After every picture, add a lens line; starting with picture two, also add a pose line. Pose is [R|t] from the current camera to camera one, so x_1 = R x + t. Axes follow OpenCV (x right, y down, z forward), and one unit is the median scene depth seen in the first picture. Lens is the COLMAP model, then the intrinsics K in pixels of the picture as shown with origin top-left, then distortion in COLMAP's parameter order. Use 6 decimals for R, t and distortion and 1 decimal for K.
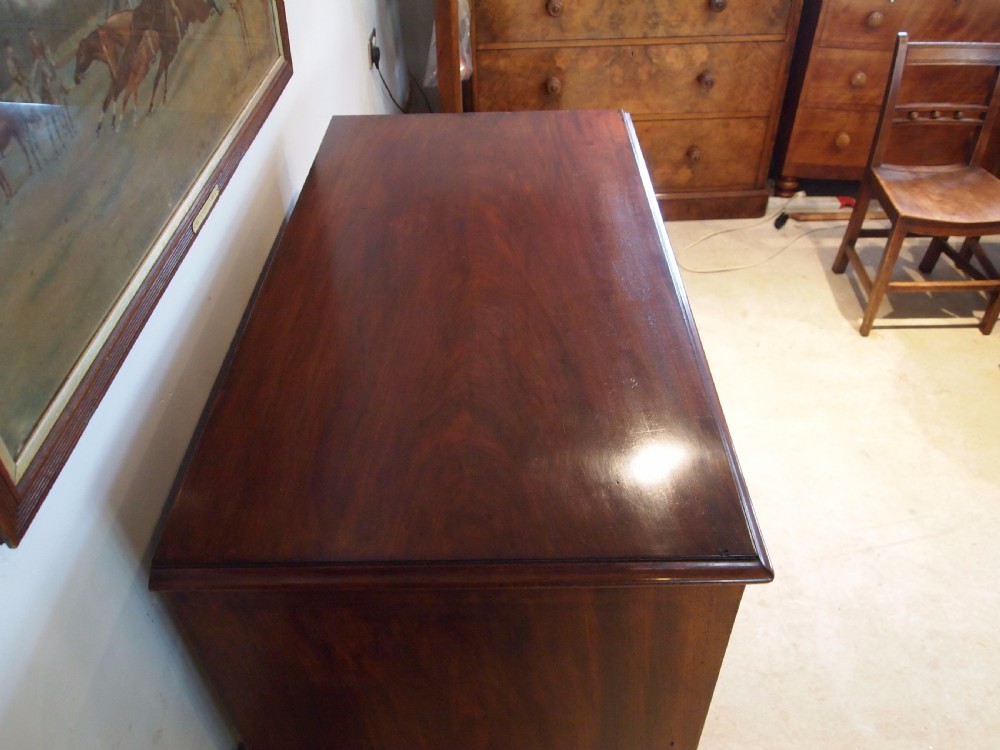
lens RADIAL K [[810.1, 0, 491.8], [0, 810.1, 374.0], [0, 0, 1]] dist [-0.025658, 0.002292]
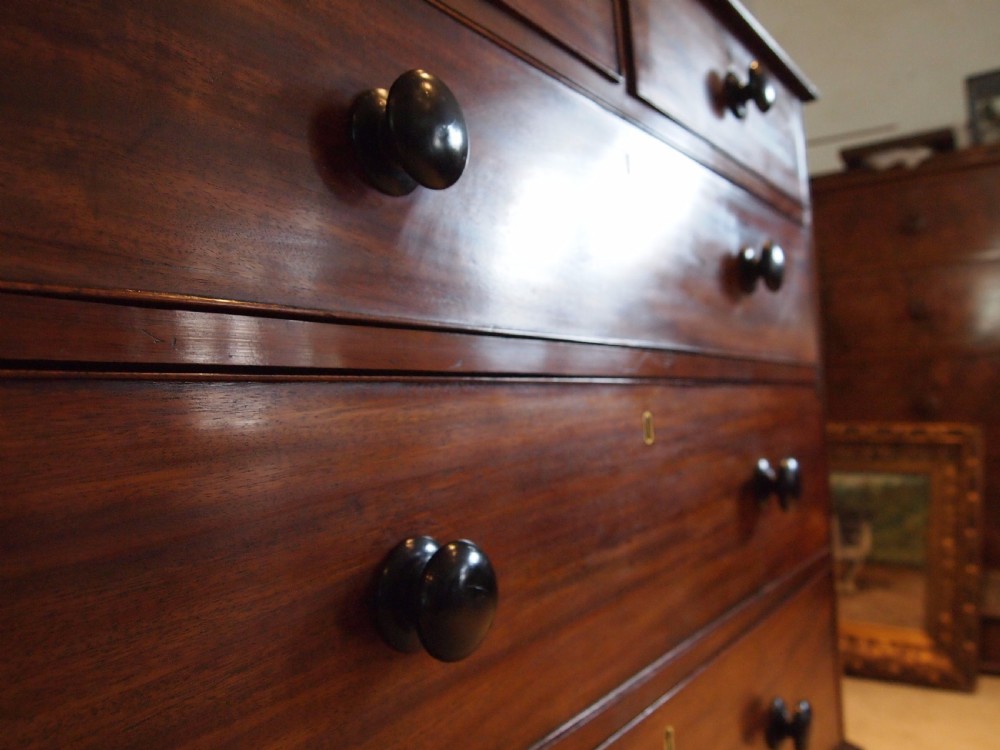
lens RADIAL K [[792.6, 0, 512.6], [0, 792.6, 374.9], [0, 0, 1]] dist [-0.045577, -0.000599]
pose [[0.822698, -0.035148, -0.567391, 0.177620], [-0.343444, 0.764618, -0.545349, 0.165916], [0.453005, 0.643525, 0.616978, 0.357981]]
